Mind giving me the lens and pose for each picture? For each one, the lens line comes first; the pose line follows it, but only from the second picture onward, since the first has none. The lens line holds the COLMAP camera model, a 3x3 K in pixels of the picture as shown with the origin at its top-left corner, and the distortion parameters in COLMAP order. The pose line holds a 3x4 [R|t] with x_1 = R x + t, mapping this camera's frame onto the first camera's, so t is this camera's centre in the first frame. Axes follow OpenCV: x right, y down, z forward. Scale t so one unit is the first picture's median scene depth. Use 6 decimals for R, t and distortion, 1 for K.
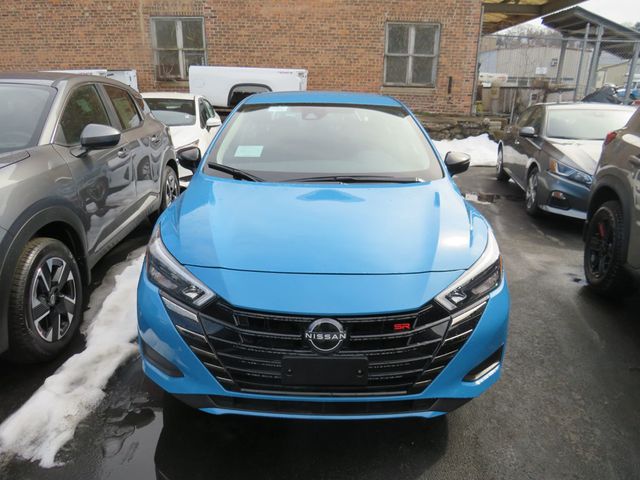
lens RADIAL K [[466.4, 0, 320.0], [0, 466.4, 240.0], [0, 0, 1]] dist [-0.006050, 0.007493]
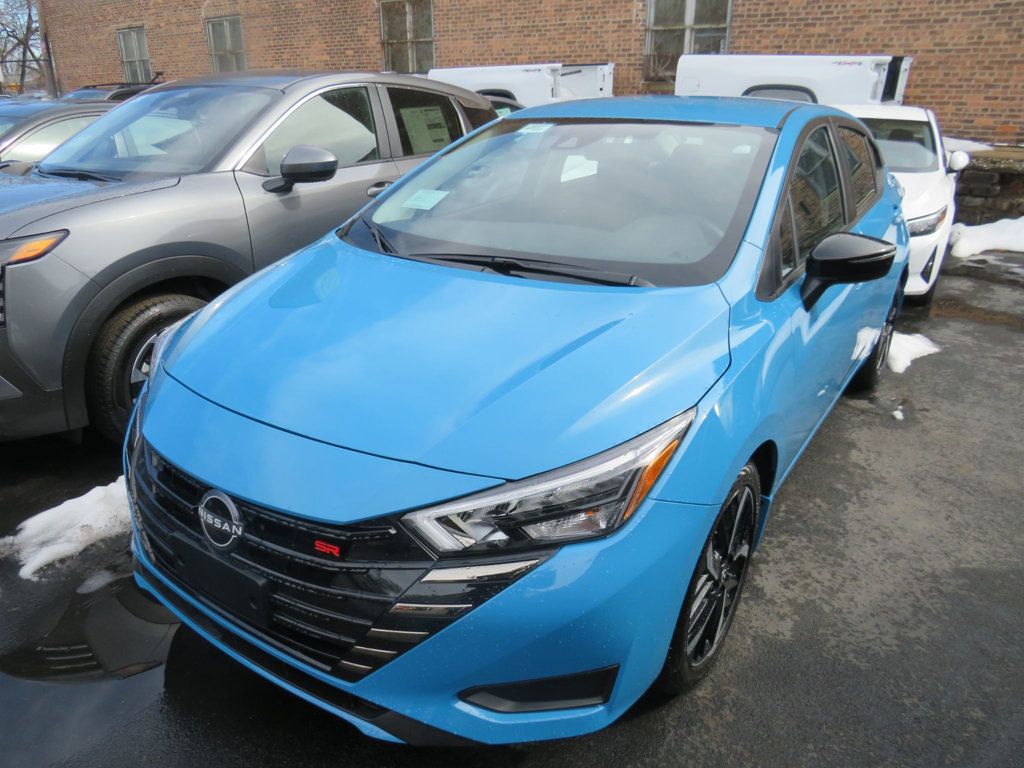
lens RADIAL K [[737.3, 0, 512.0], [0, 737.3, 384.0], [0, 0, 1]] dist [0.029221, 0.003184]
pose [[0.833088, 0.207915, -0.512577, 0.103689], [-0.177739, 0.978146, 0.107885, -0.017816], [0.523806, 0.001227, 0.851837, 0.054133]]
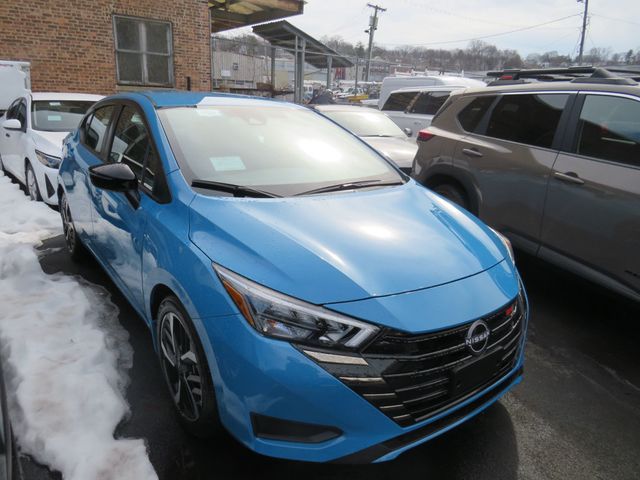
lens RADIAL K [[467.1, 0, 320.0], [0, 467.1, 240.0], [0, 0, 1]] dist [-0.026702, -0.000896]
pose [[0.800933, -0.157066, 0.577786, -0.121518], [0.156040, 0.986390, 0.051837, -0.016758], [-0.578064, 0.048640, 0.814540, 0.051954]]
